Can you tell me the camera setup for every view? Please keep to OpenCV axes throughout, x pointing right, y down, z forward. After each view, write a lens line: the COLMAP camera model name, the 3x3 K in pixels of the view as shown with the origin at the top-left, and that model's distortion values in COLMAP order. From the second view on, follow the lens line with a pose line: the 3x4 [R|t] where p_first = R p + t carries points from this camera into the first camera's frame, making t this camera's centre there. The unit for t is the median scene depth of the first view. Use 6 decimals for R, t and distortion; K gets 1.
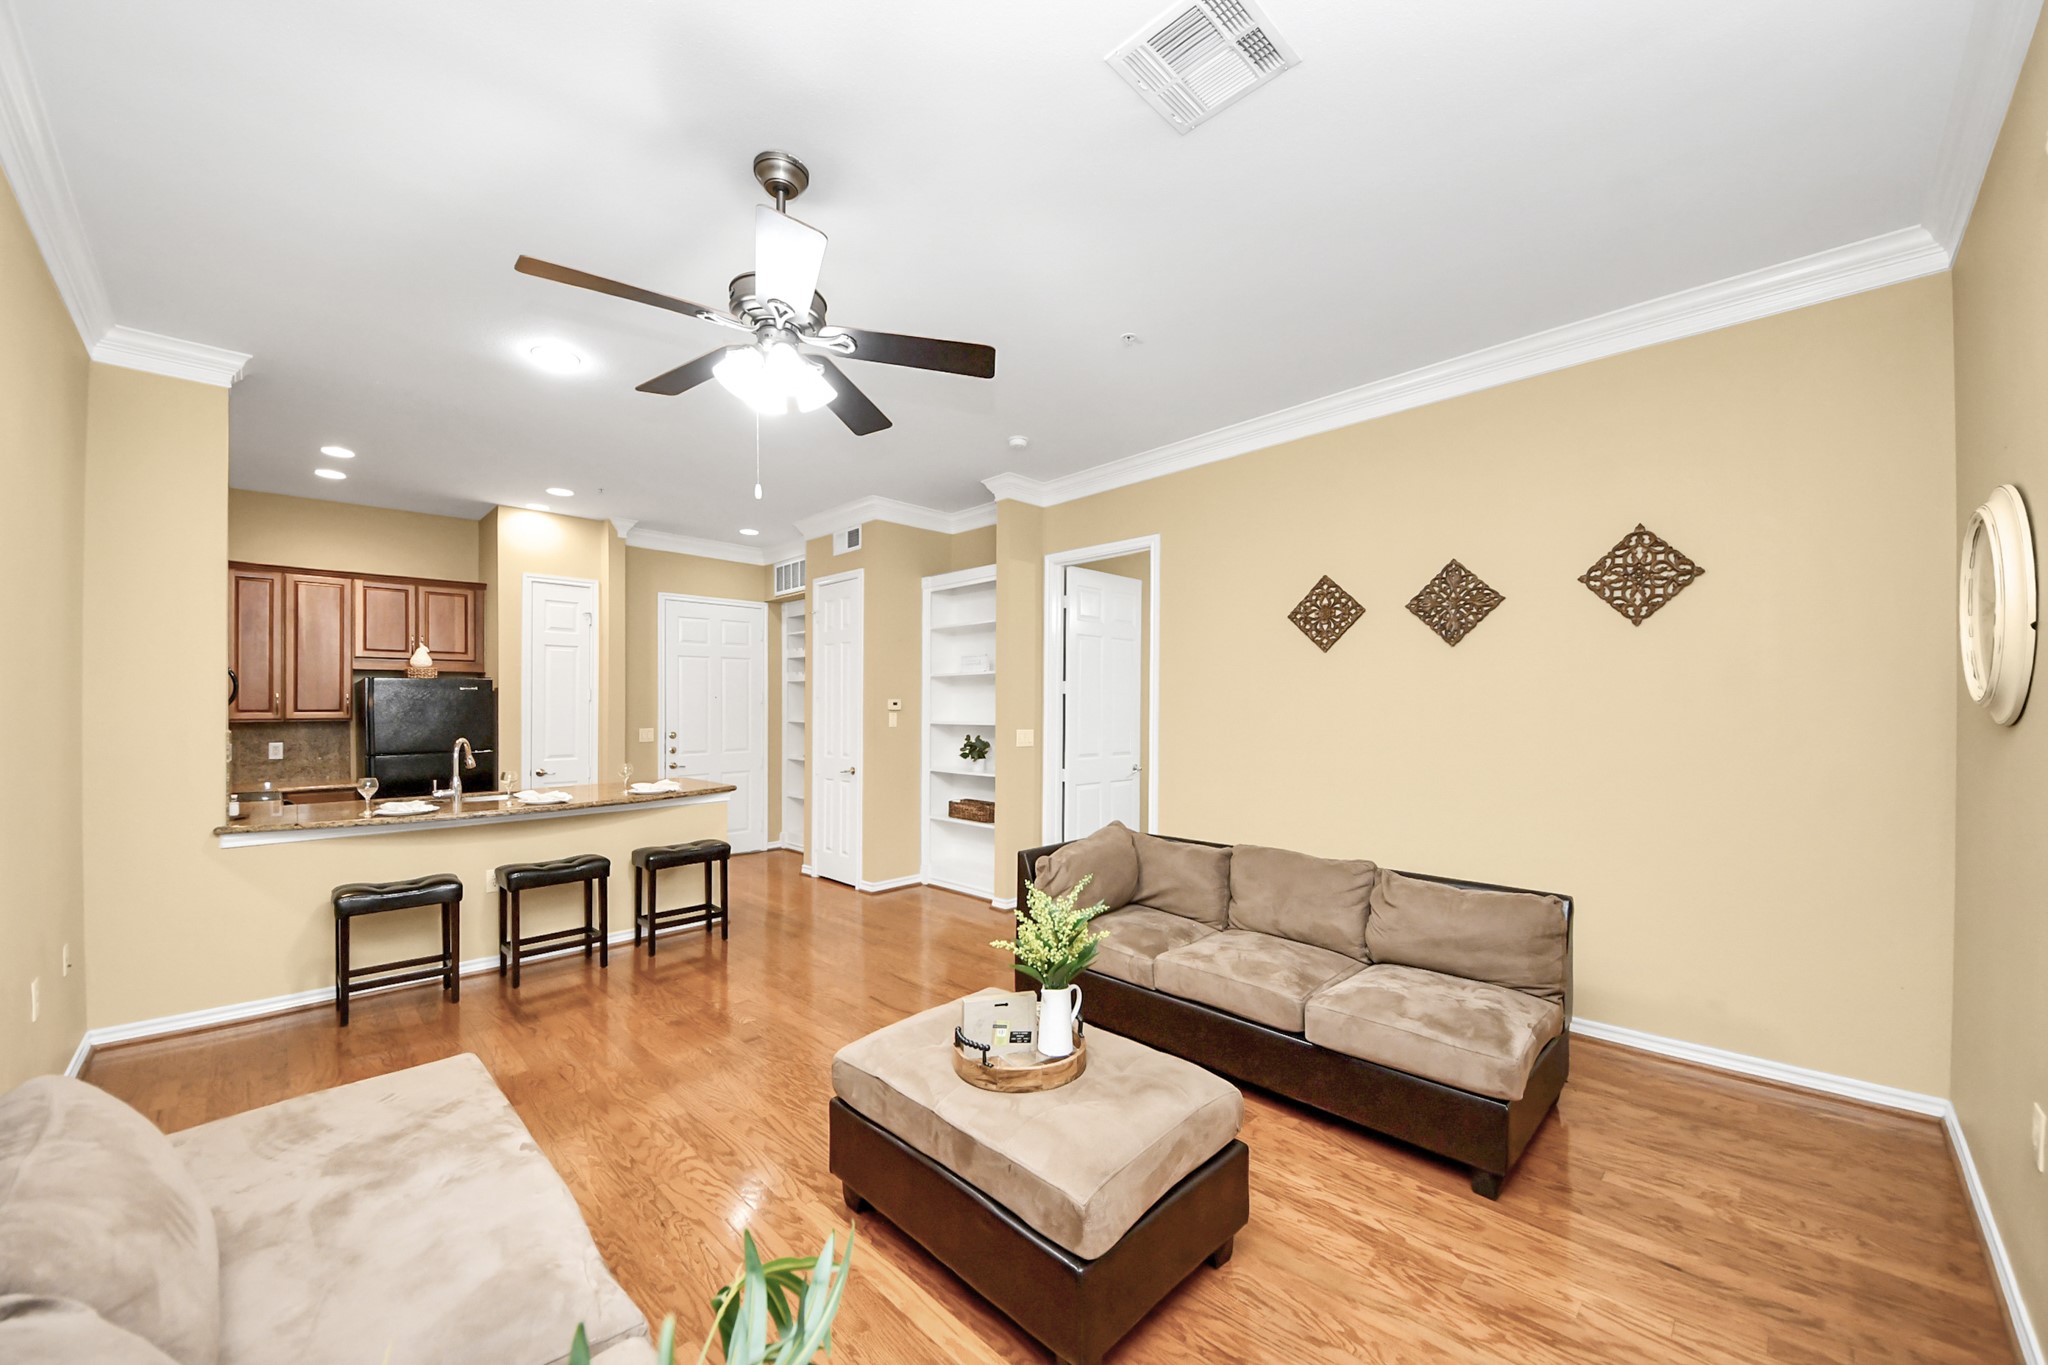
lens RADIAL K [[776.5, 0, 1019.7], [0, 776.5, 709.1], [0, 0, 1]] dist [0.015752, -0.000099]
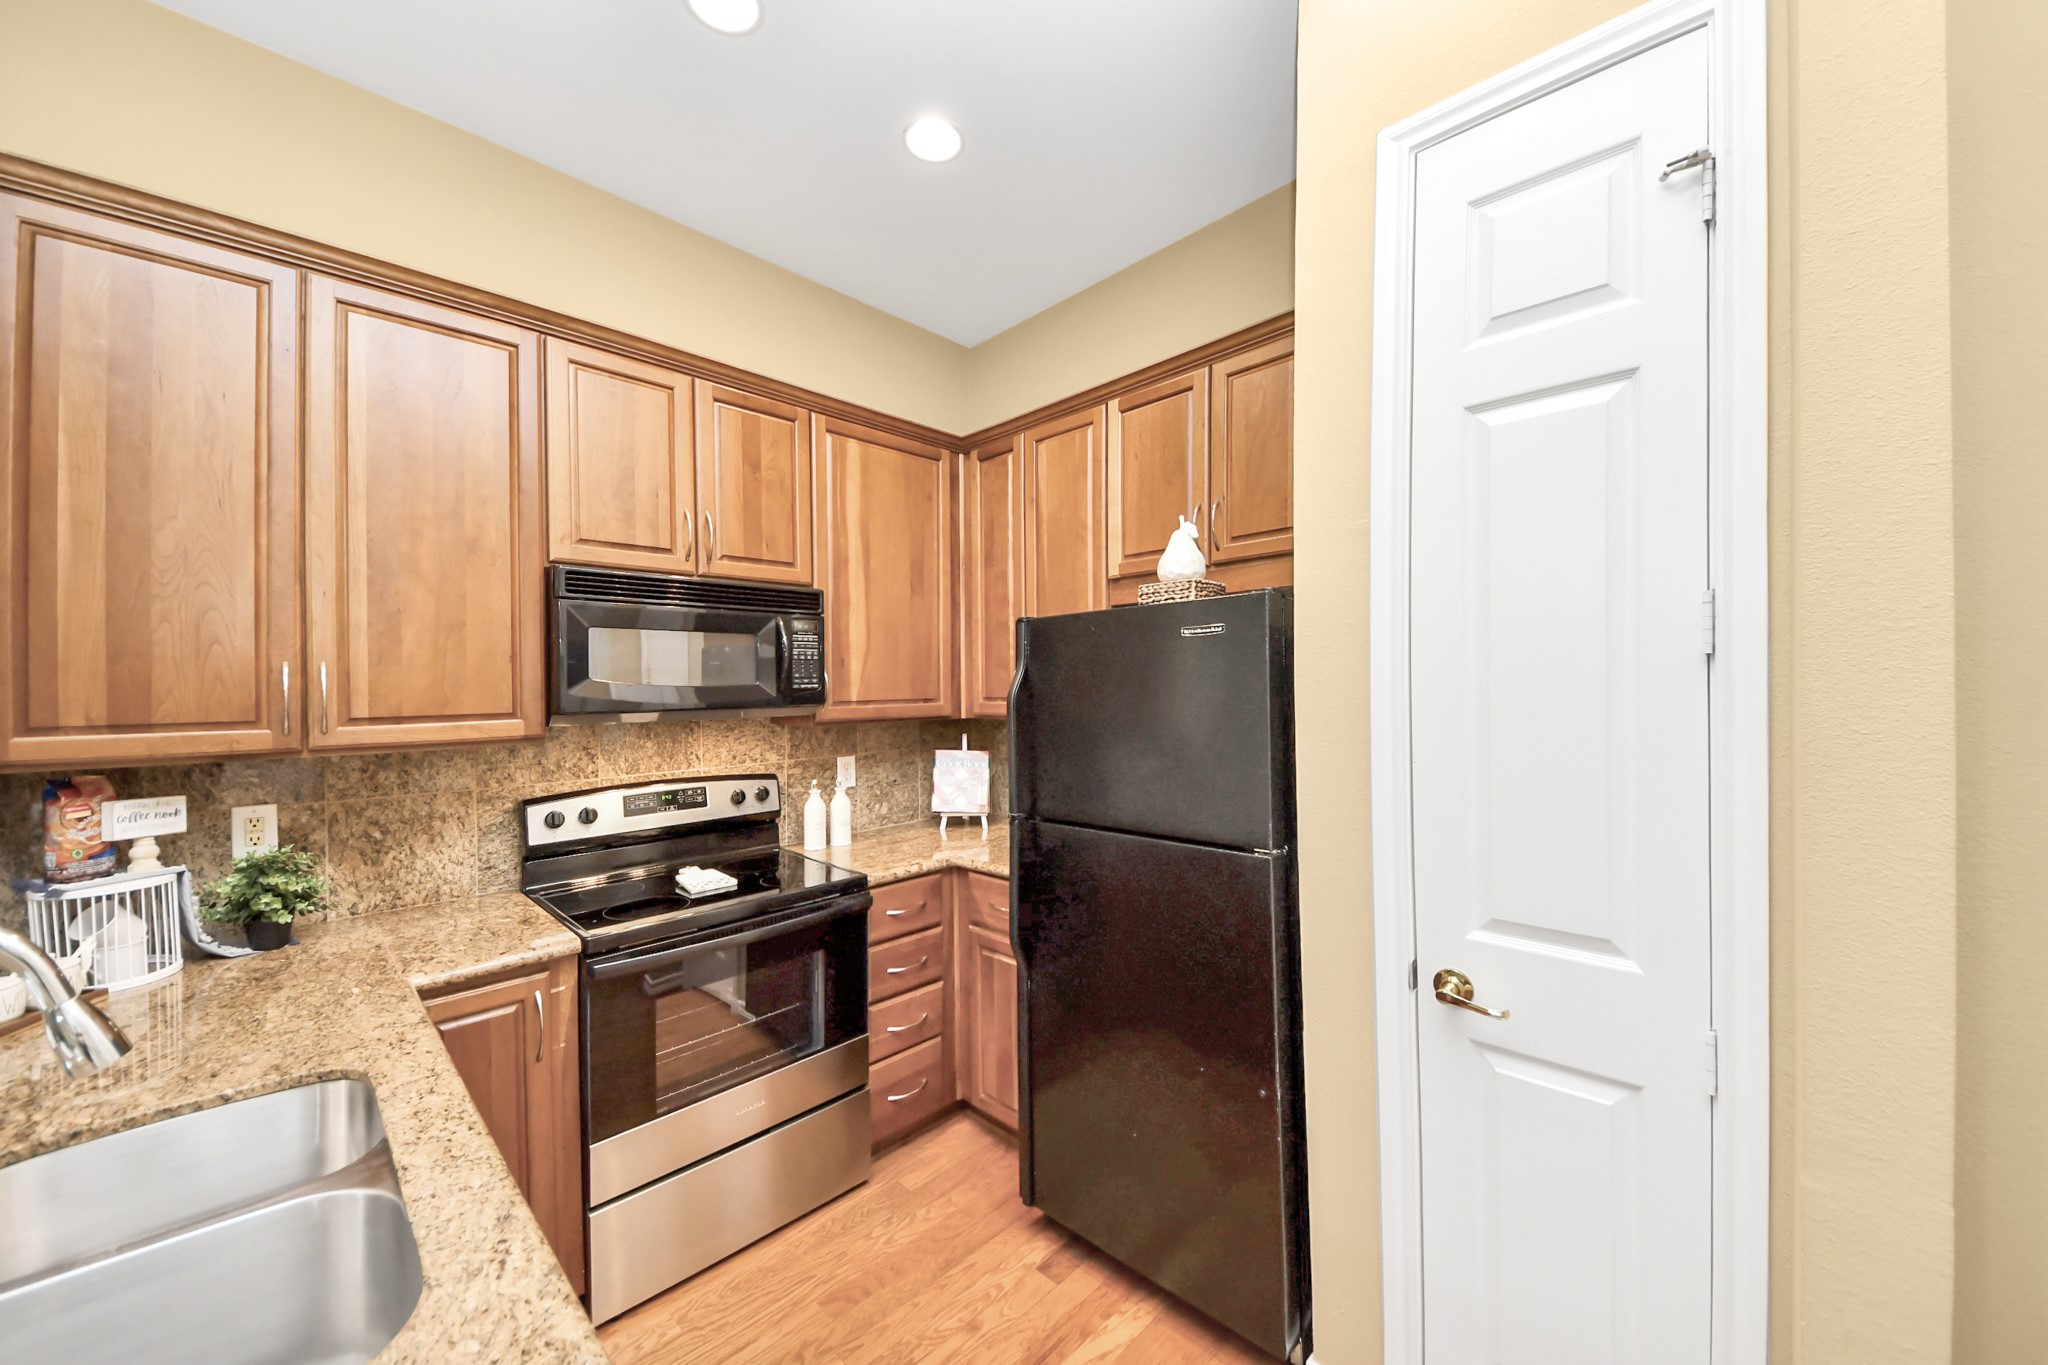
lens RADIAL K [[729.0, 0, 1022.8], [0, 729.0, 685.7], [0, 0, 1]] dist [0.015422, -0.014122]
pose [[0.007599, 0.000601, -0.999971, -0.451067], [0.010660, 0.999943, 0.000682, -0.007239], [0.999914, -0.010665, 0.007593, 0.973112]]
